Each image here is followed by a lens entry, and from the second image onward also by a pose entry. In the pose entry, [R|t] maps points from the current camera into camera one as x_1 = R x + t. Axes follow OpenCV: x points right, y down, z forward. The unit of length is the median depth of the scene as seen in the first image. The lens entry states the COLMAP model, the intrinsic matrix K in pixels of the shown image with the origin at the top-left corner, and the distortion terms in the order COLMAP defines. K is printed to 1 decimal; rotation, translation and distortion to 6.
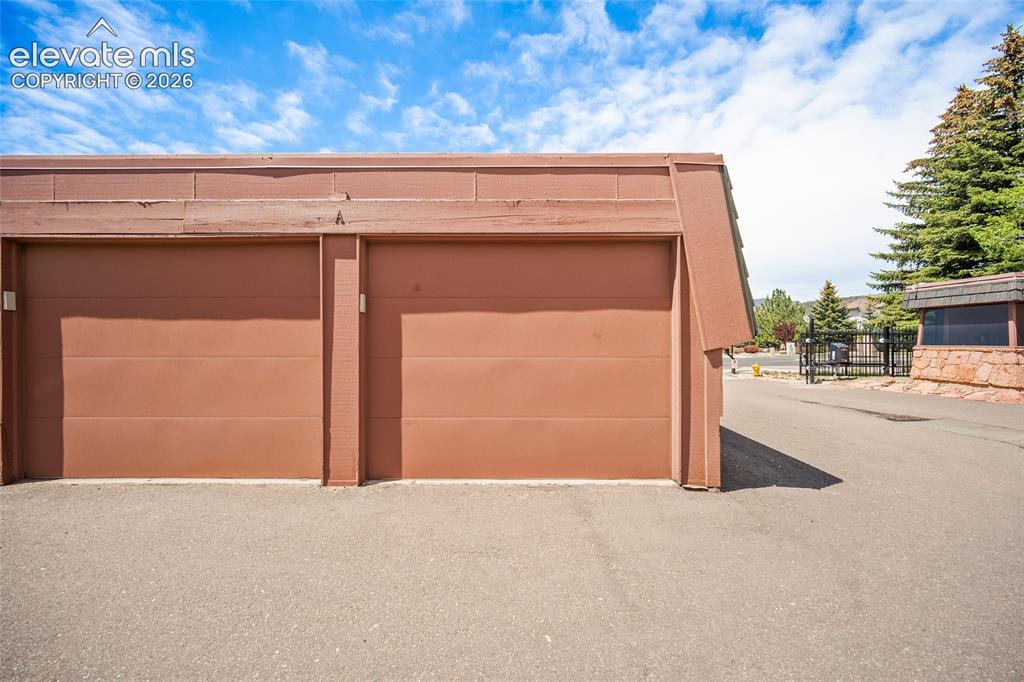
lens RADIAL K [[405.7, 0, 514.3], [0, 405.7, 341.1], [0, 0, 1]] dist [-0.000668, -0.000170]
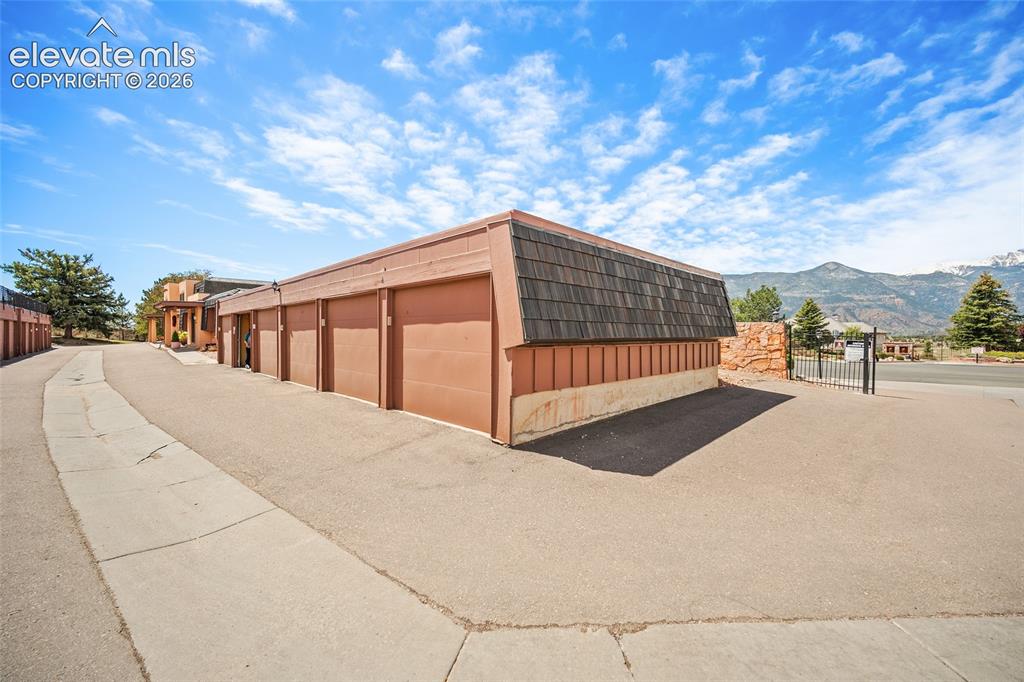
lens RADIAL K [[405.7, 0, 514.3], [0, 405.7, 341.1], [0, 0, 1]] dist [-0.000668, -0.000170]
pose [[0.707771, 0.013009, -0.706322, 1.469887], [-0.019067, 0.999818, -0.000692, -0.001435], [0.706185, 0.013957, 0.707890, 0.000267]]
